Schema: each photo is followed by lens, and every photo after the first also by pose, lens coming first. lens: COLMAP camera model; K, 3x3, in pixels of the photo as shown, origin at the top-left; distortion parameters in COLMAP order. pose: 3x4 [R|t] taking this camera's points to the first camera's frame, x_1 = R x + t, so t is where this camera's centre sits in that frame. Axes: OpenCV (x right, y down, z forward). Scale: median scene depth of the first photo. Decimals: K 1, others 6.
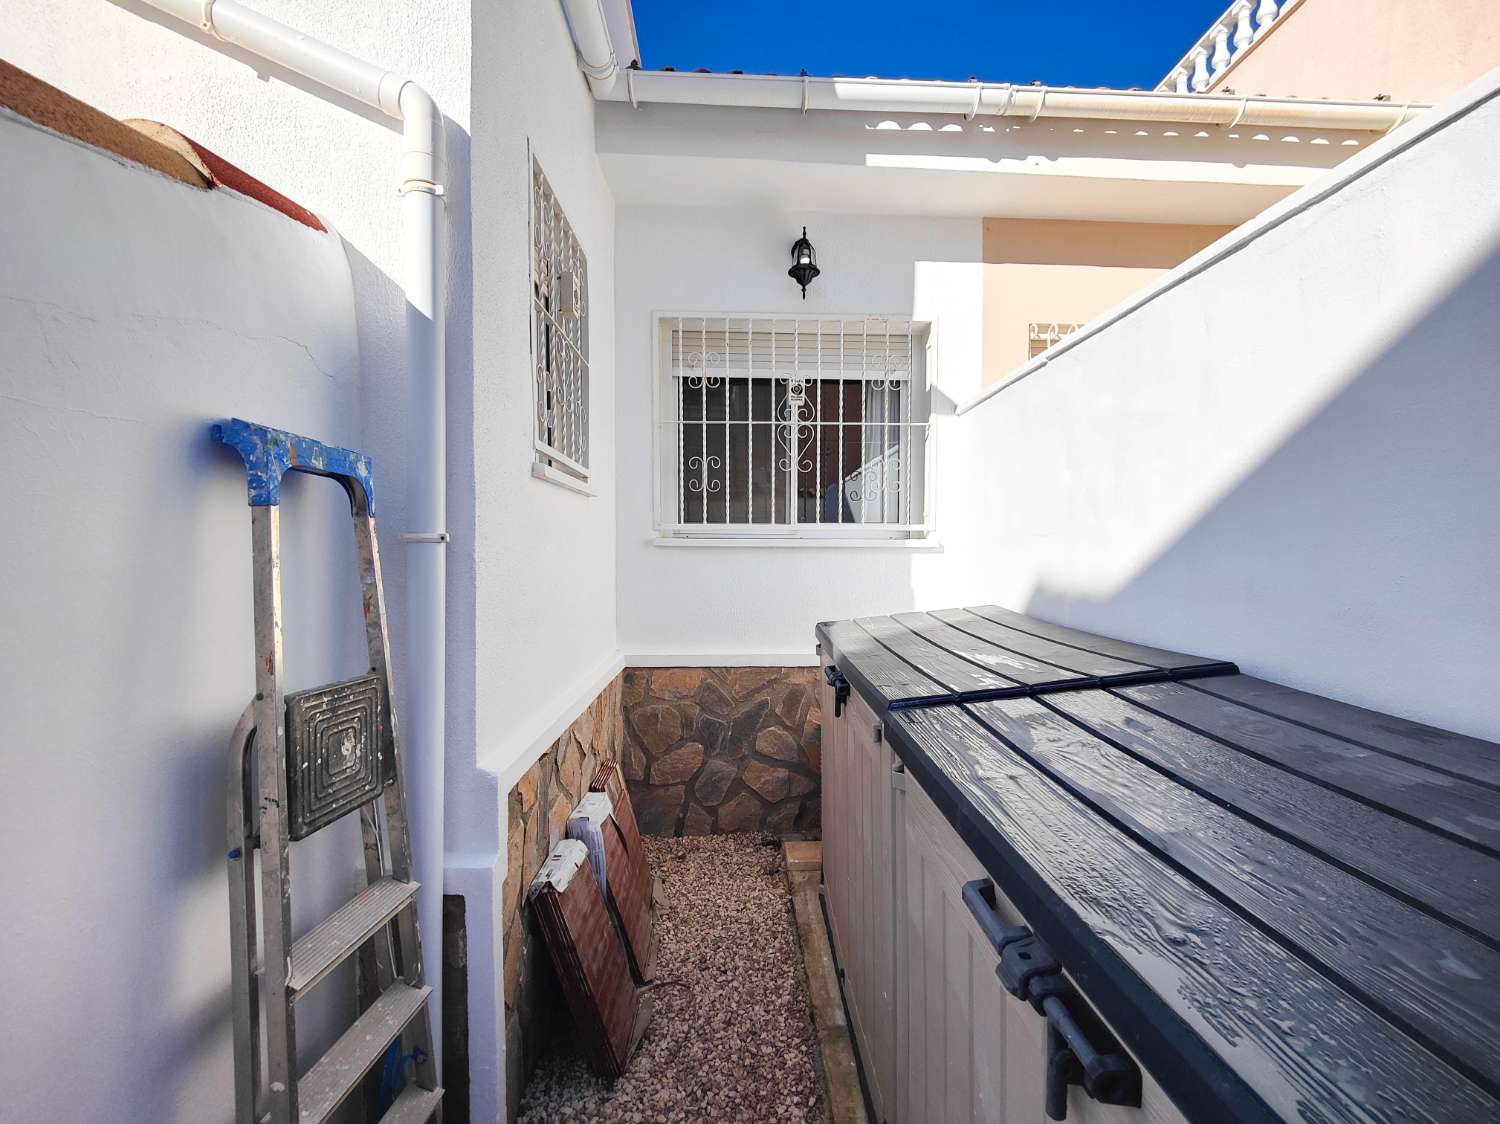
lens RADIAL K [[646.2, 0, 751.9], [0, 646.2, 567.7], [0, 0, 1]] dist [0.023475, -0.019389]
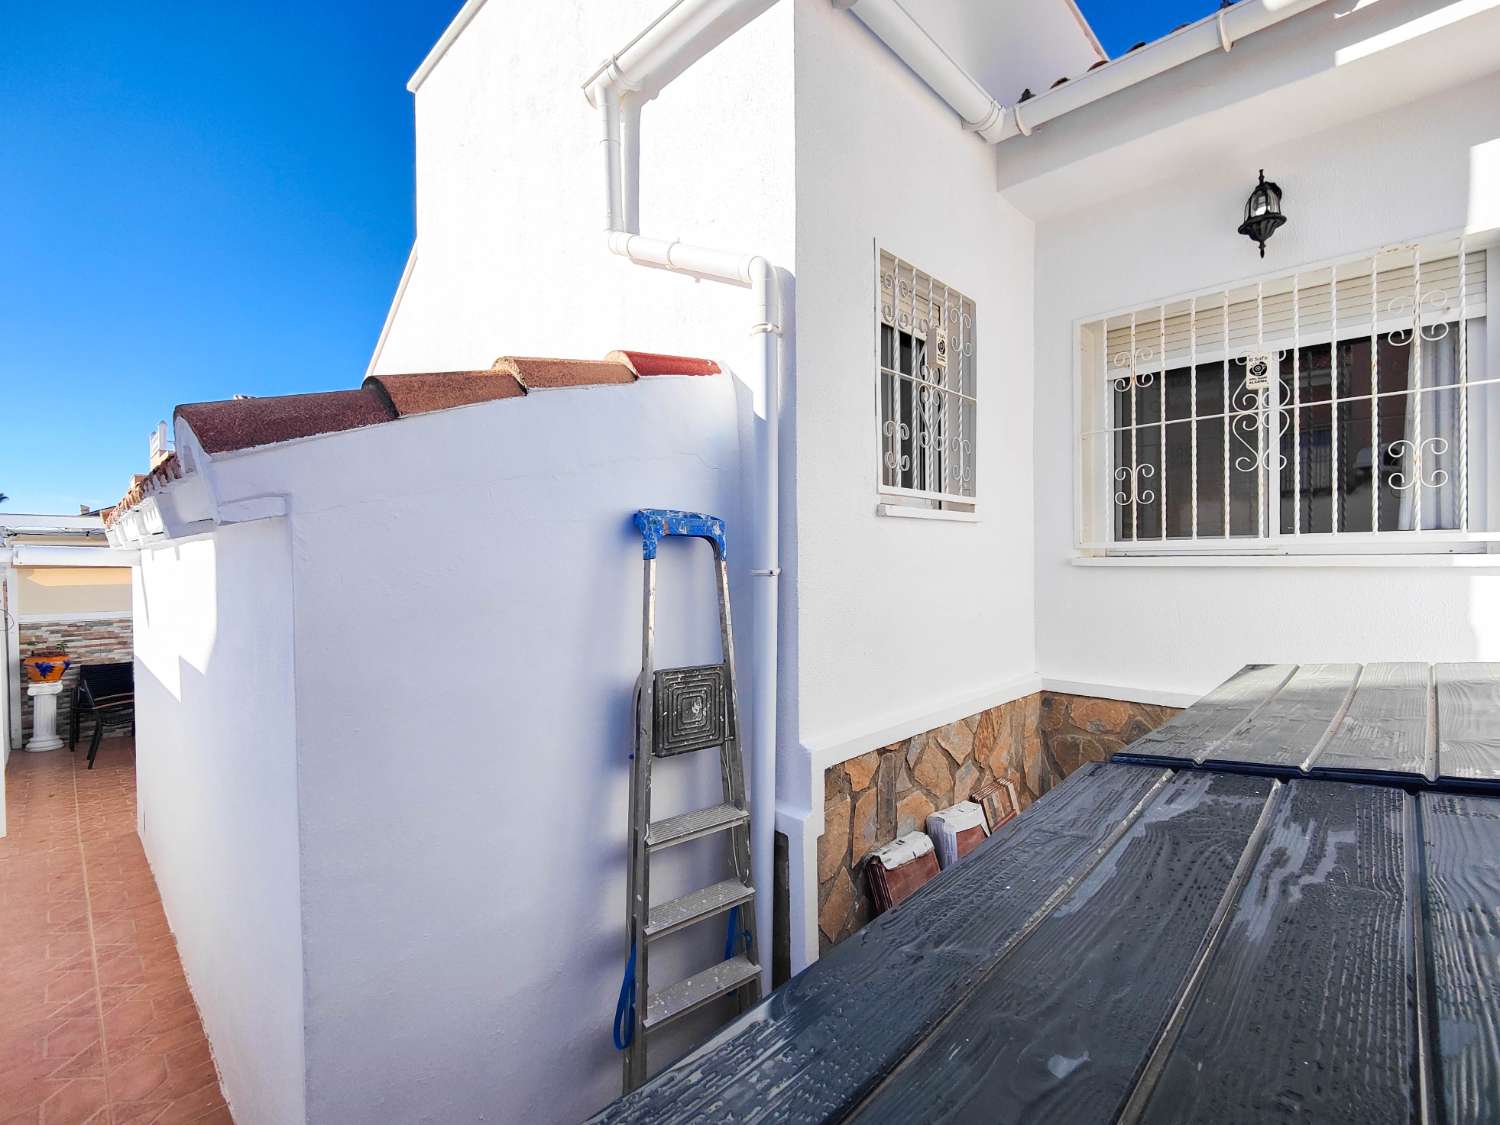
lens RADIAL K [[646.2, 0, 751.9], [0, 646.2, 568.2], [0, 0, 1]] dist [0.023475, -0.019389]
pose [[0.719387, -0.010845, -0.694525, 0.206275], [-0.003224, 0.999815, -0.018953, -0.012787], [0.694602, 0.015874, 0.719219, -0.015330]]
